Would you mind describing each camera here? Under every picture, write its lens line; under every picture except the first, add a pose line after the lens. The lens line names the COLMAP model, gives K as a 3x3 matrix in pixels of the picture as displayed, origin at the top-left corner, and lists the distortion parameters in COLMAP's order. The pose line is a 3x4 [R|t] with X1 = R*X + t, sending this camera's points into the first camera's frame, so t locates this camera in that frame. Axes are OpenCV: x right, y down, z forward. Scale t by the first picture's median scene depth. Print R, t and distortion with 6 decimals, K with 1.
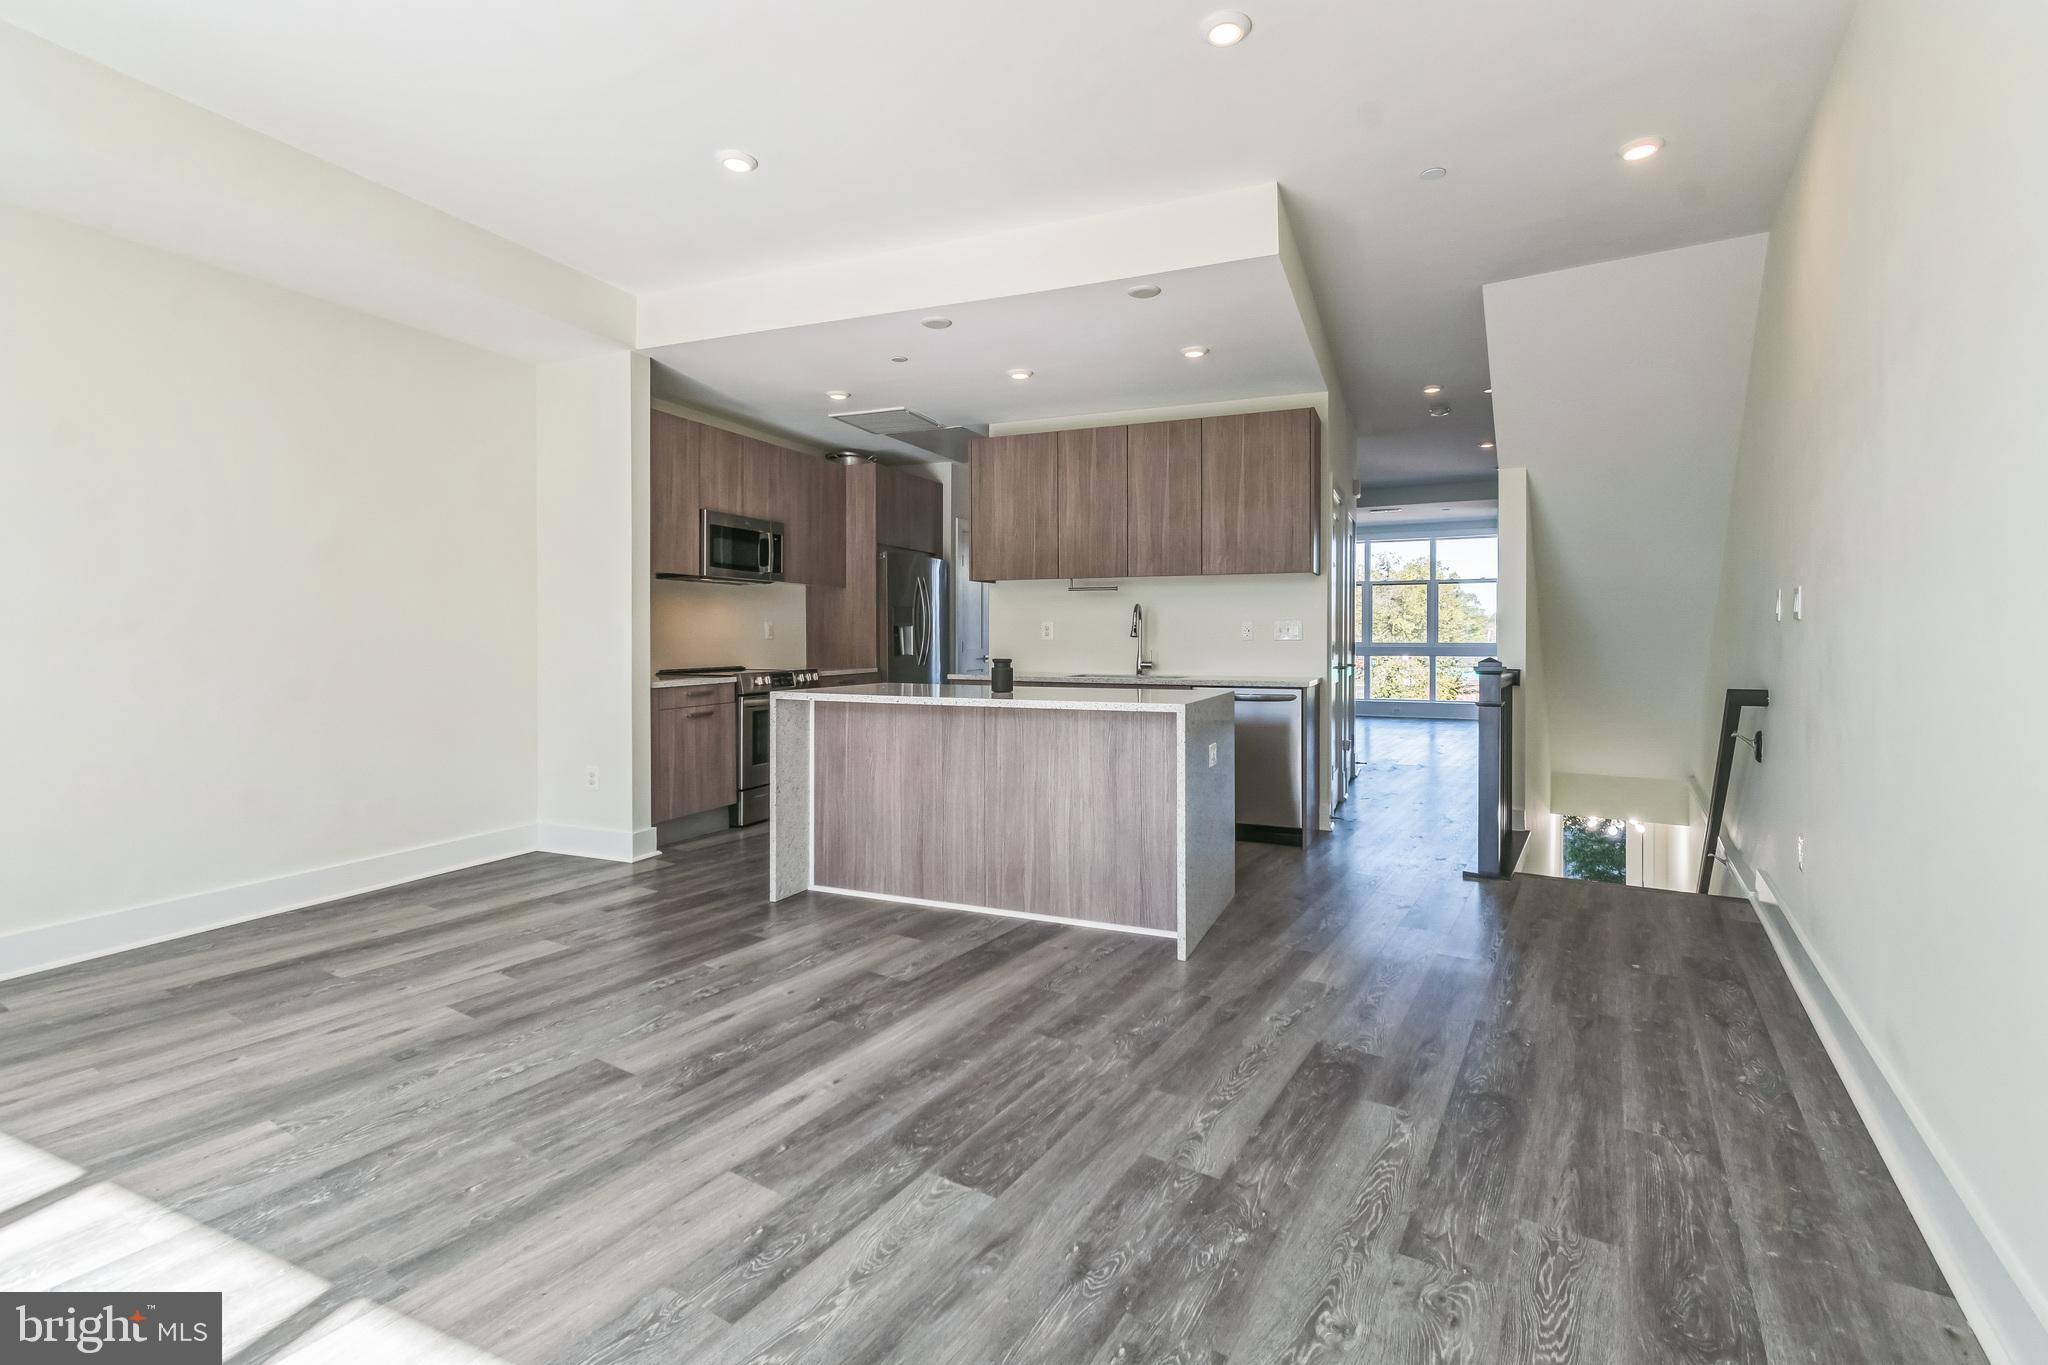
lens RADIAL K [[919.7, 0, 1027.1], [0, 919.7, 643.3], [0, 0, 1]] dist [0.003225, -0.000601]
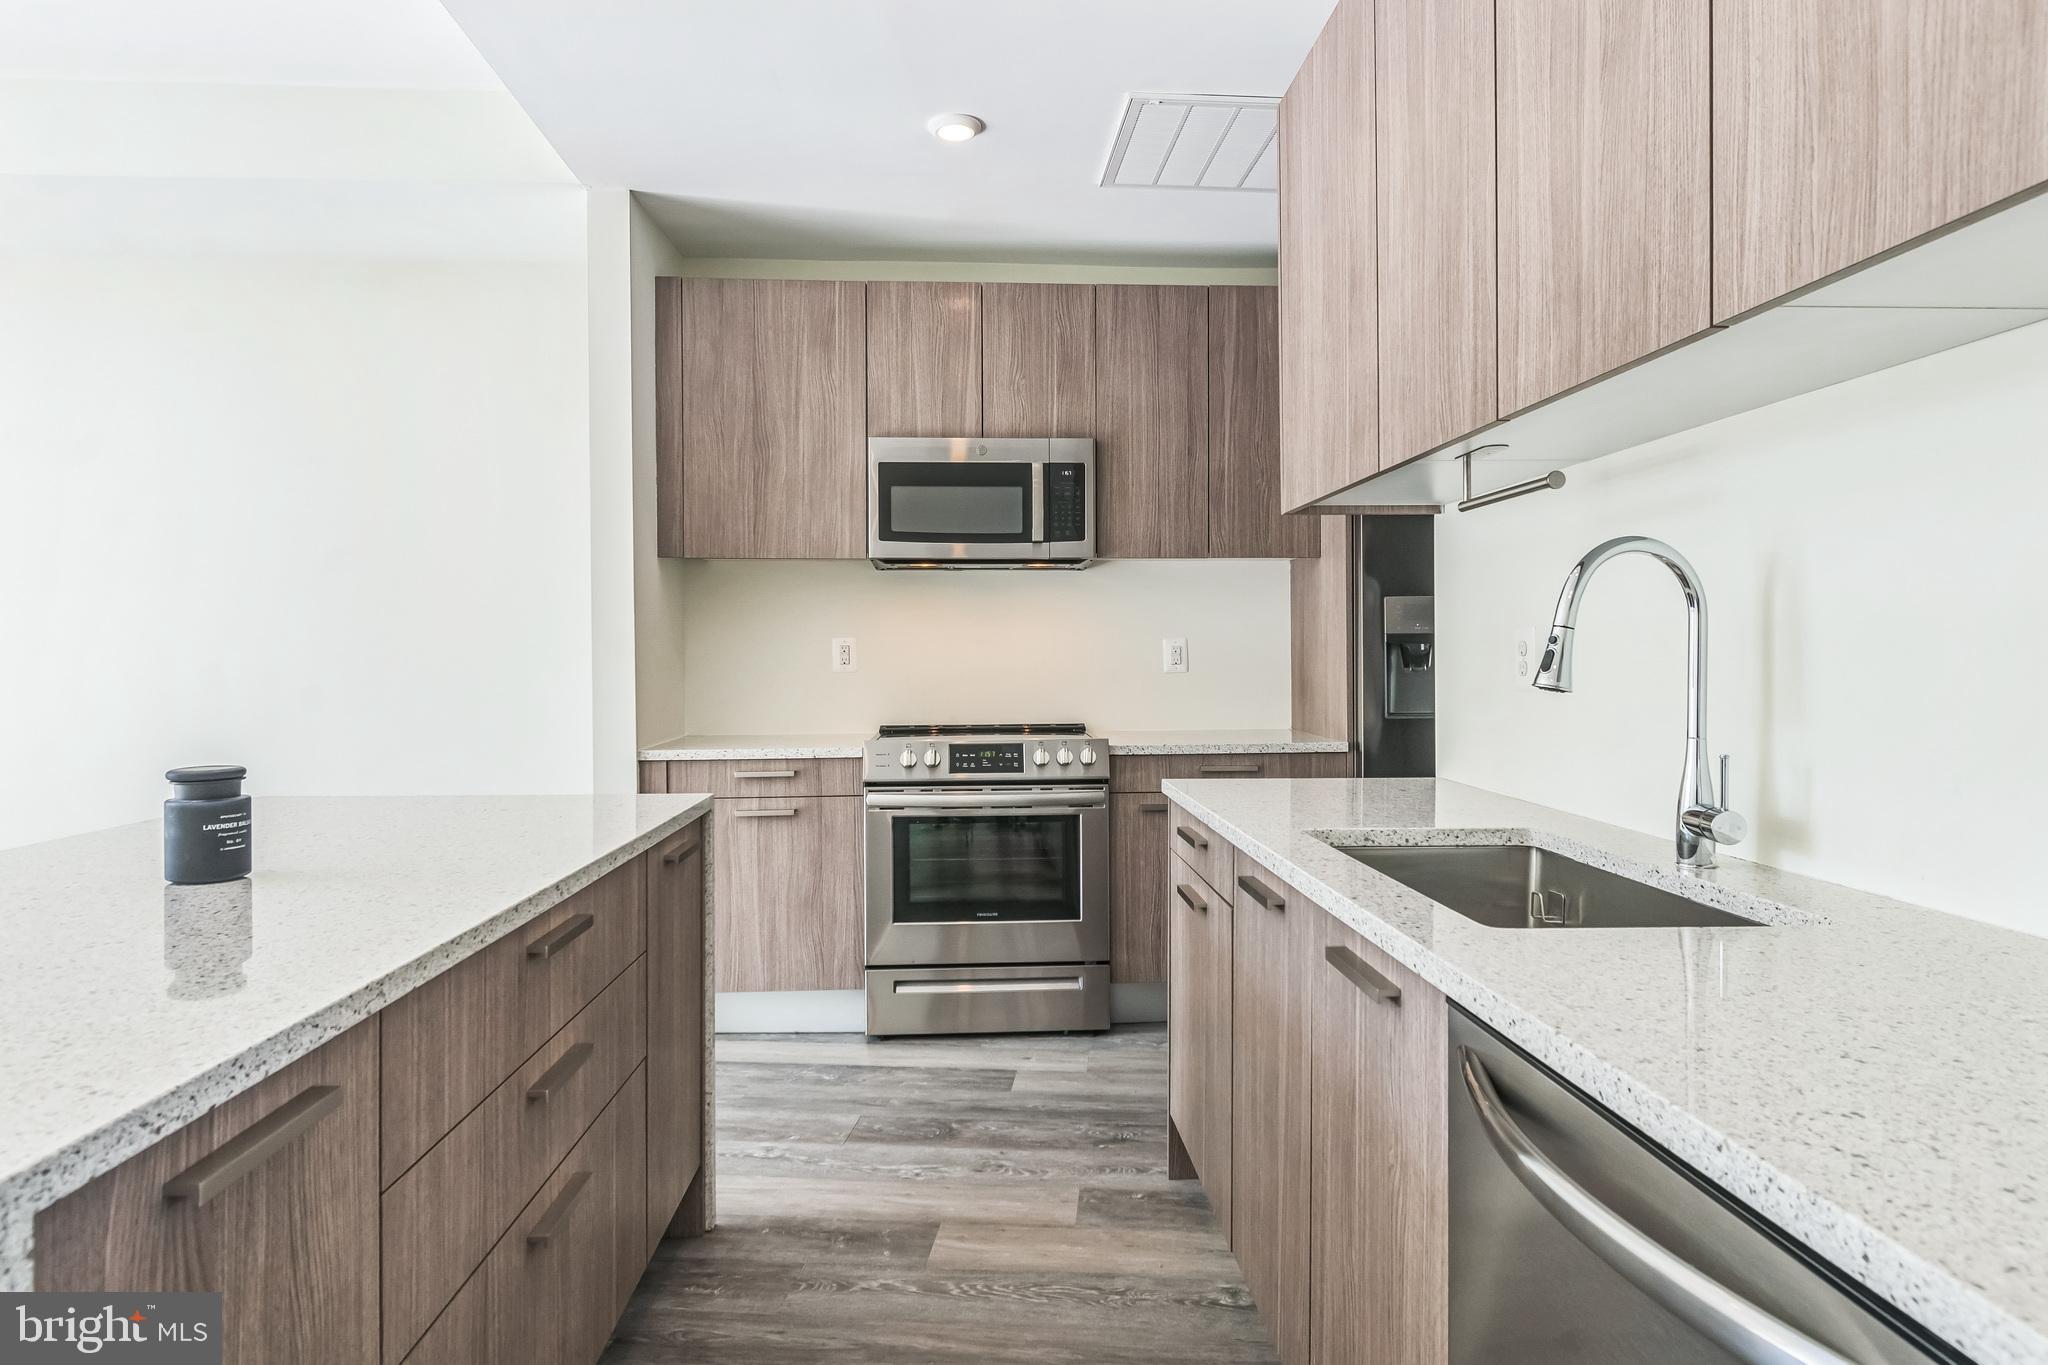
lens RADIAL K [[1144.2, 0, 1062.3], [0, 1144.2, 662.7], [0, 0, 1]] dist [0.000266, 0.000031]
pose [[0.465731, 0.005799, -0.884907, 0.398010], [-0.001183, 0.999982, 0.005930, -0.020077], [0.884925, -0.001715, 0.465730, 1.020260]]
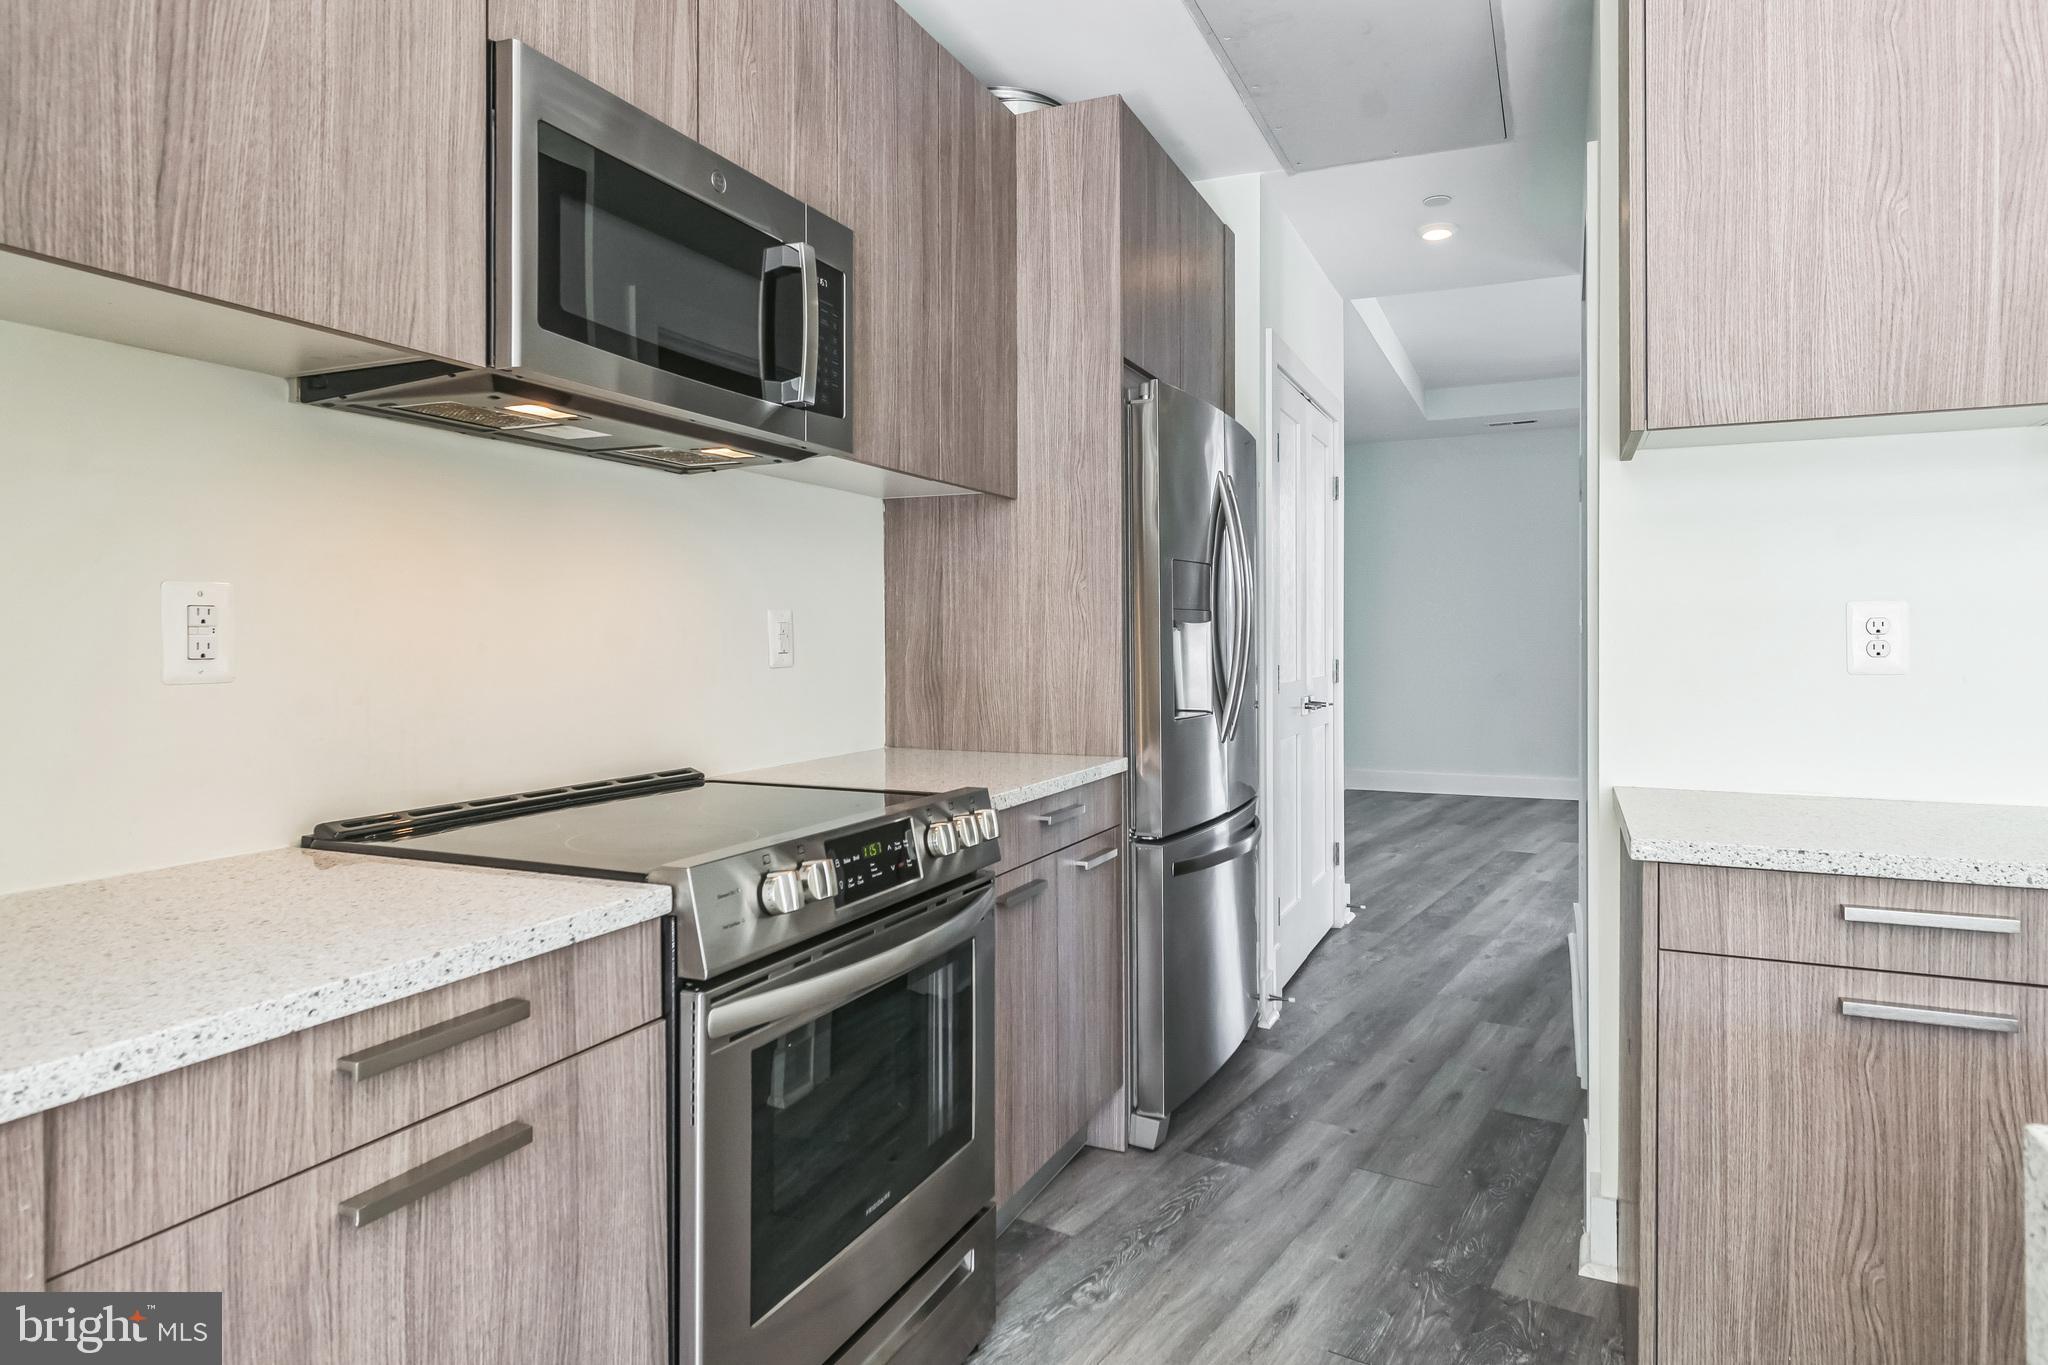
lens RADIAL K [[1169.2, 0, 1022.2], [0, 1169.2, 642.8], [0, 0, 1]] dist [0.002992, -0.000330]
pose [[0.999791, -0.001005, -0.020399, -0.304367], [0.000933, 0.999993, -0.003560, -0.016191], [0.020403, 0.003540, 0.999786, 0.971700]]
